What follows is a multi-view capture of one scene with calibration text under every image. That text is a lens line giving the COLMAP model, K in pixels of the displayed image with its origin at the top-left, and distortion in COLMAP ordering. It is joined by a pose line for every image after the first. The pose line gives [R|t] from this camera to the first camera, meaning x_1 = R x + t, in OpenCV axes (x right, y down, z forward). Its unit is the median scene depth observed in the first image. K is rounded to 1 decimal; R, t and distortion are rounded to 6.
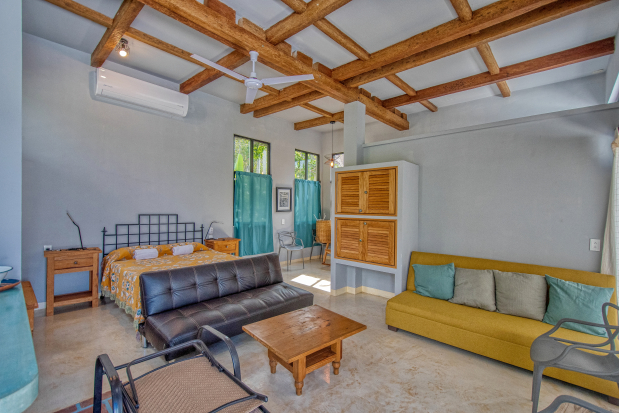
lens RADIAL K [[283.0, 0, 312.4], [0, 283.0, 208.4], [0, 0, 1]] dist [-0.016860, -0.001041]
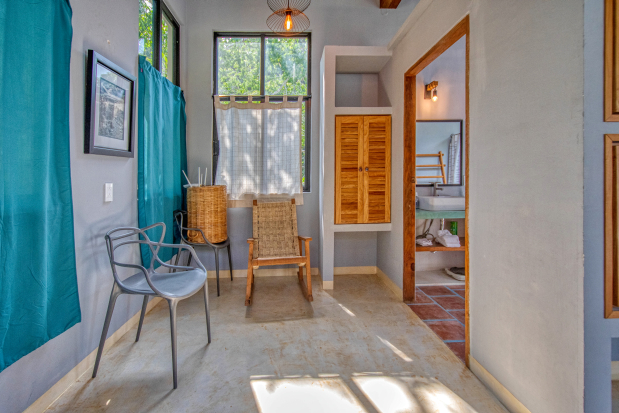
lens RADIAL K [[283.0, 0, 299.0], [0, 283.0, 182.1], [0, 0, 1]] dist [-0.016860, -0.001041]
pose [[0.703500, -0.009671, 0.710629, -0.165573], [-0.000568, 0.999899, 0.014171, 0.033633], [-0.710695, -0.010373, 0.703424, 0.673625]]
